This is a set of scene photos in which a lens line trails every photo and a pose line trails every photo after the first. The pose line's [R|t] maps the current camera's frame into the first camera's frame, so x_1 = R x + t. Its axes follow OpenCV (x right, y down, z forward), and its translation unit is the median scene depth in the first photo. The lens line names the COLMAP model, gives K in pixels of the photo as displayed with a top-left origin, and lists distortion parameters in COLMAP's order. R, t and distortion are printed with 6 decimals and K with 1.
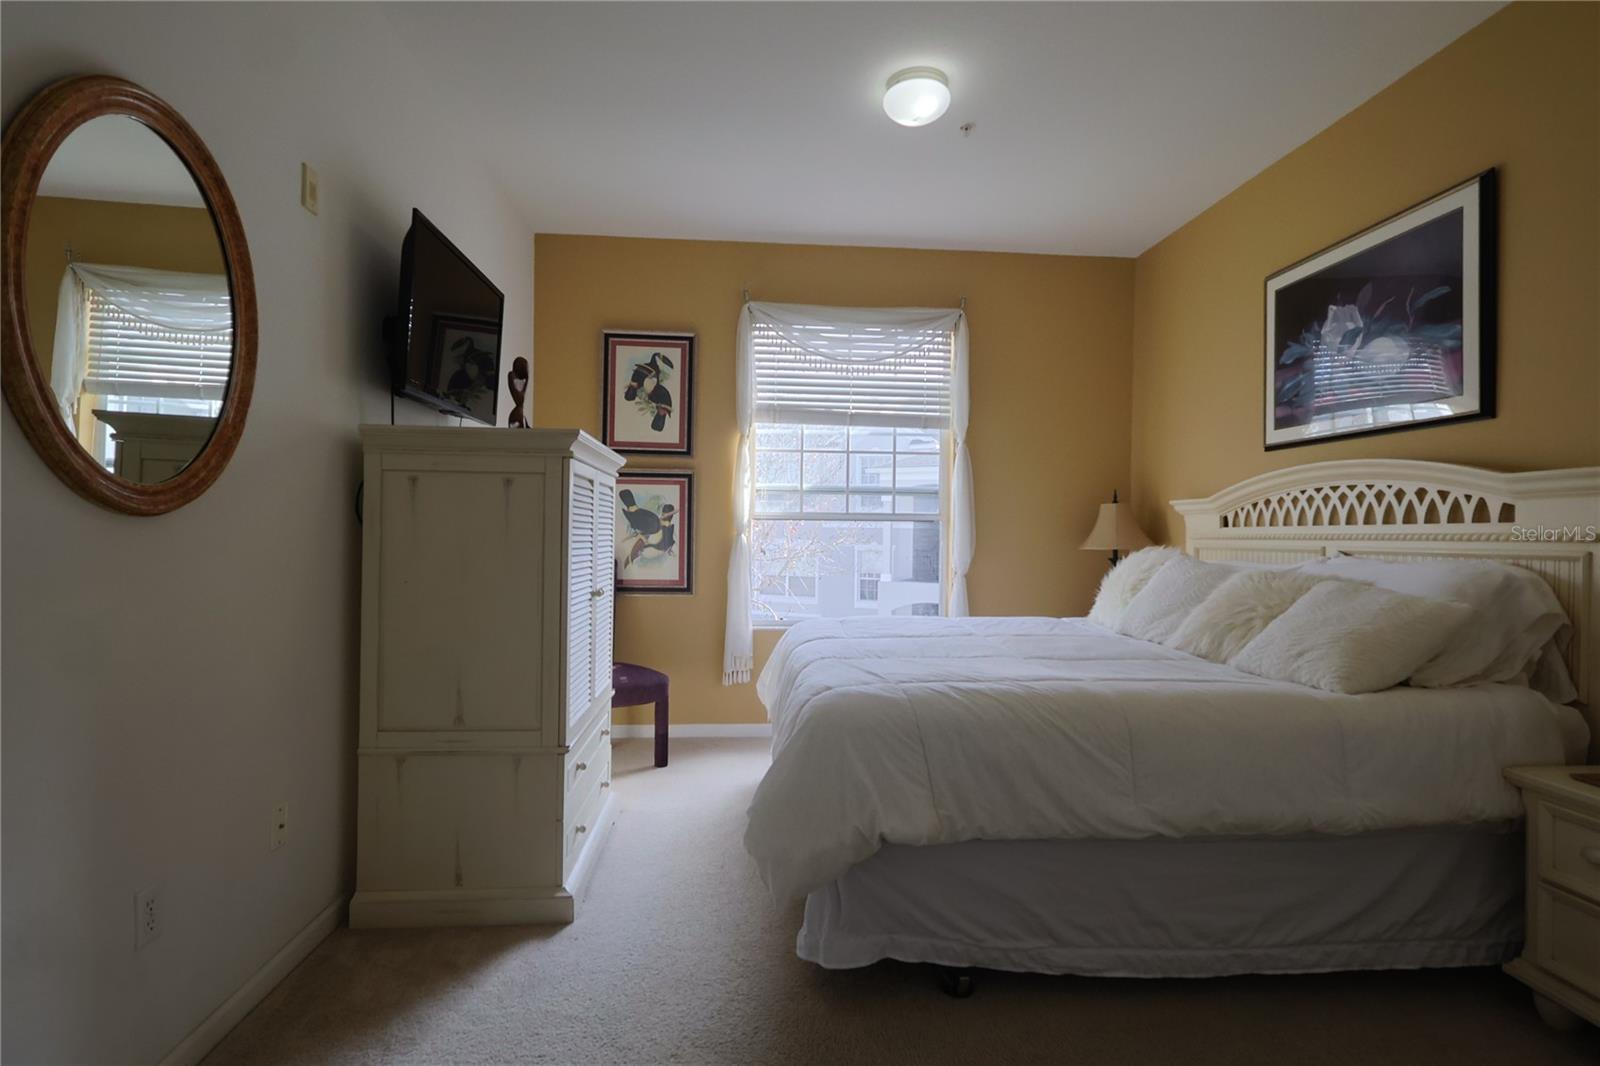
lens RADIAL K [[788.2, 0, 800.0], [0, 788.2, 533.0], [0, 0, 1]] dist [-0.004103, 0.001007]
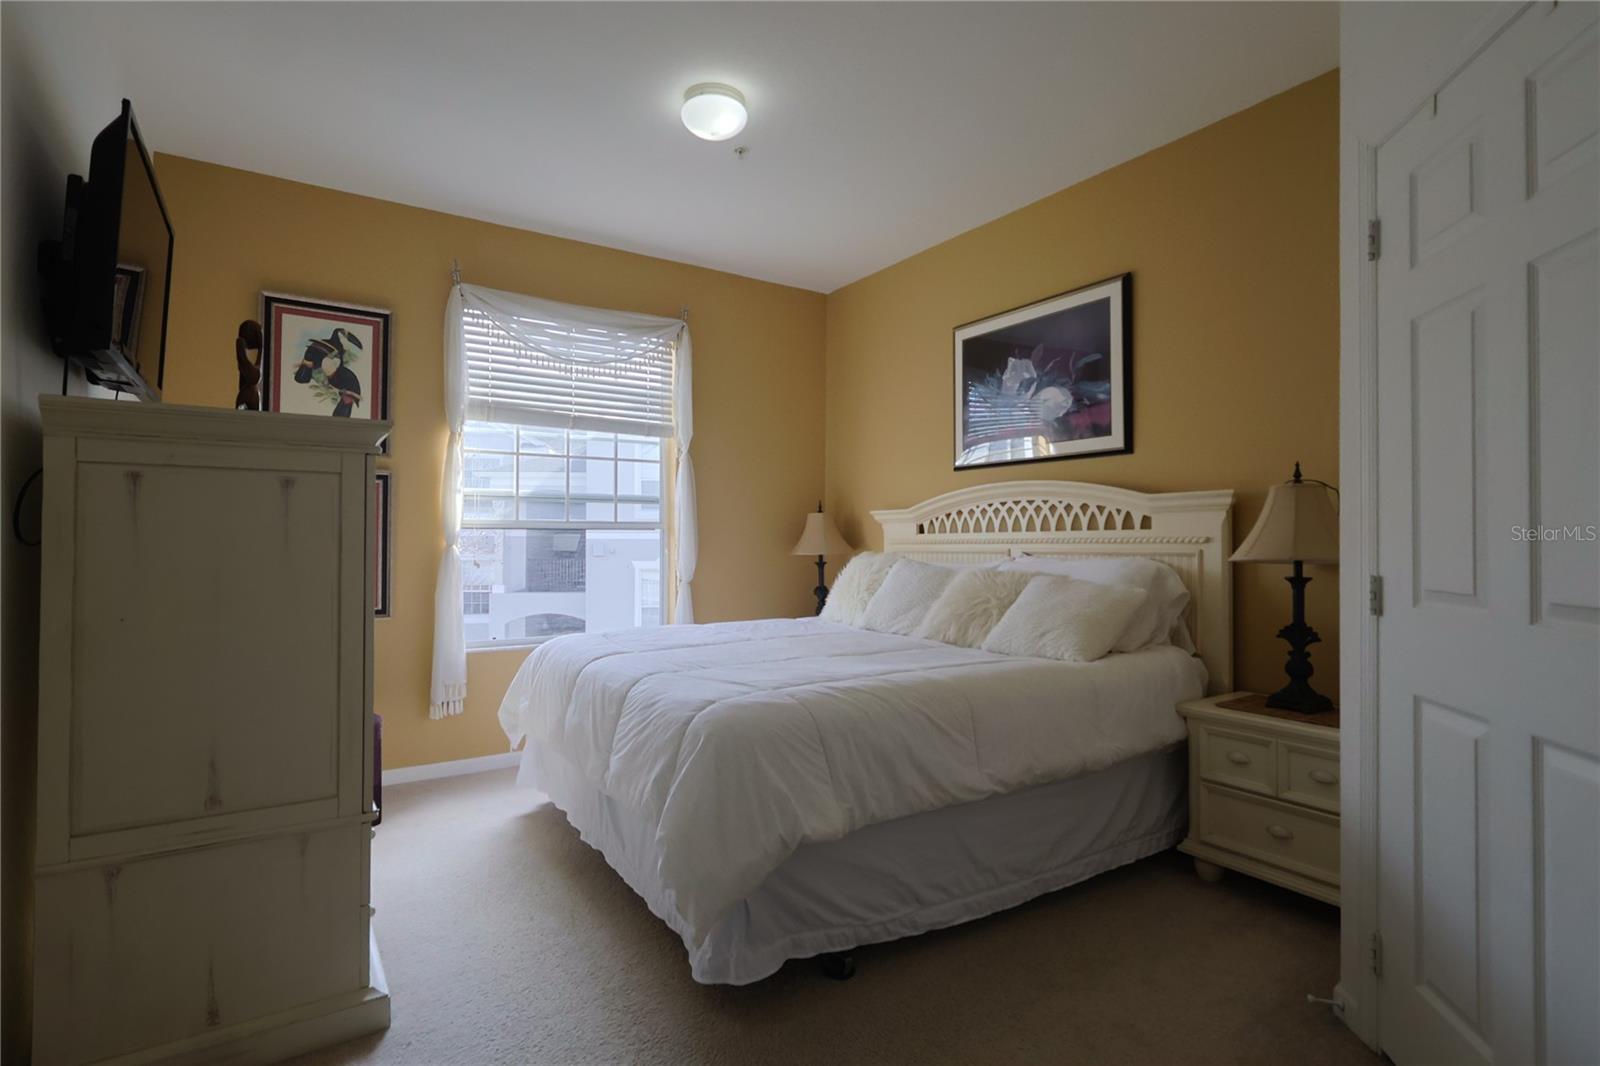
lens RADIAL K [[788.2, 0, 800.0], [0, 788.2, 533.0], [0, 0, 1]] dist [-0.004103, 0.001007]
pose [[0.874264, -0.006700, 0.485405, -0.238588], [0.010972, 0.999922, -0.005960, -0.004058], [-0.485327, 0.010536, 0.874269, 0.061790]]
